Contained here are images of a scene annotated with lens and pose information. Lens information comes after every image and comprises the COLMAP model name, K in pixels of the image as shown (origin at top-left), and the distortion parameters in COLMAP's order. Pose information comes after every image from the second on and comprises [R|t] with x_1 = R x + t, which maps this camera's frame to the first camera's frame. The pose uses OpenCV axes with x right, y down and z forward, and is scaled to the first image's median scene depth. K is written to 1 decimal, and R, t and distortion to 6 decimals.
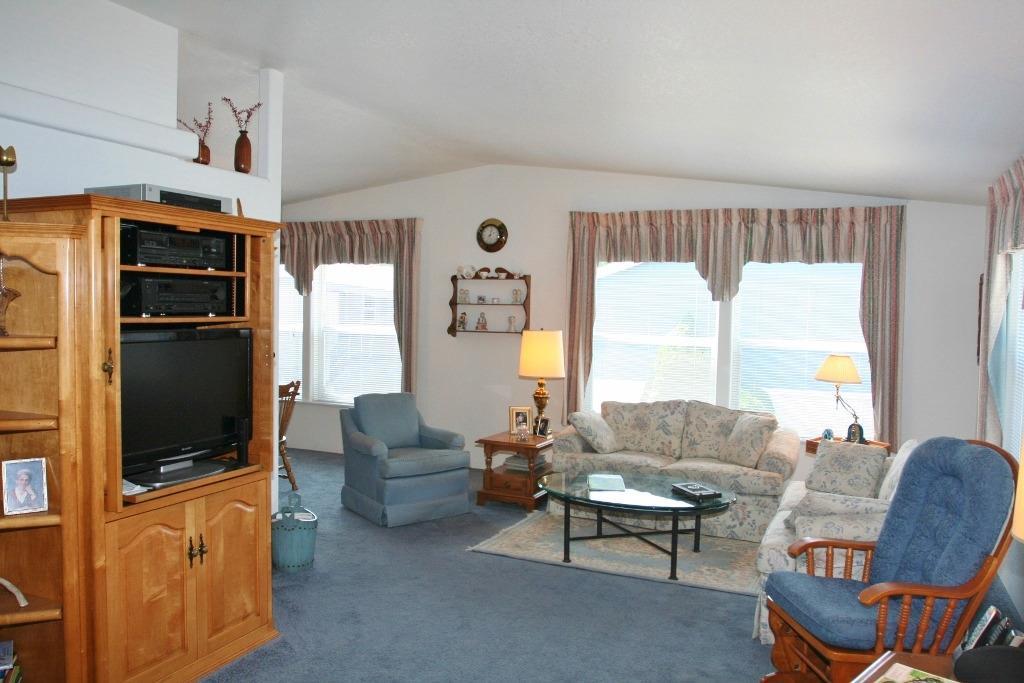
lens RADIAL K [[815.6, 0, 511.4], [0, 815.6, 347.1], [0, 0, 1]] dist [-0.076723, 0.039064]
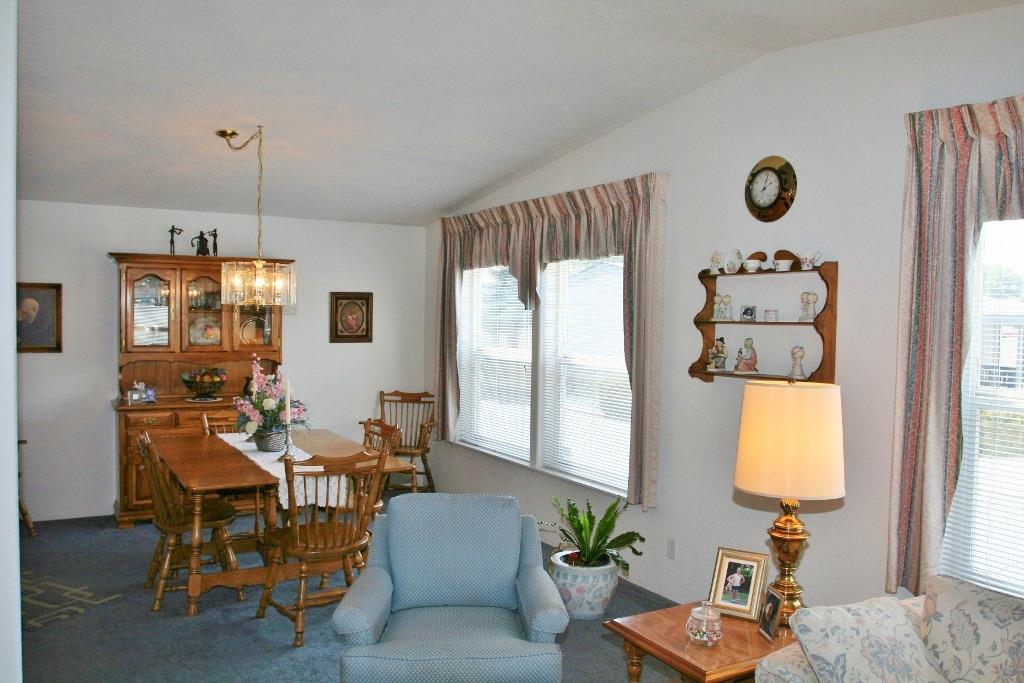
lens RADIAL K [[815.6, 0, 511.9], [0, 815.6, 349.0], [0, 0, 1]] dist [-0.076723, 0.039064]
pose [[0.805662, 0.013061, -0.592231, 0.148380], [-0.022275, 0.999718, -0.008253, -0.027847], [0.591956, 0.019841, 0.805726, 0.492780]]
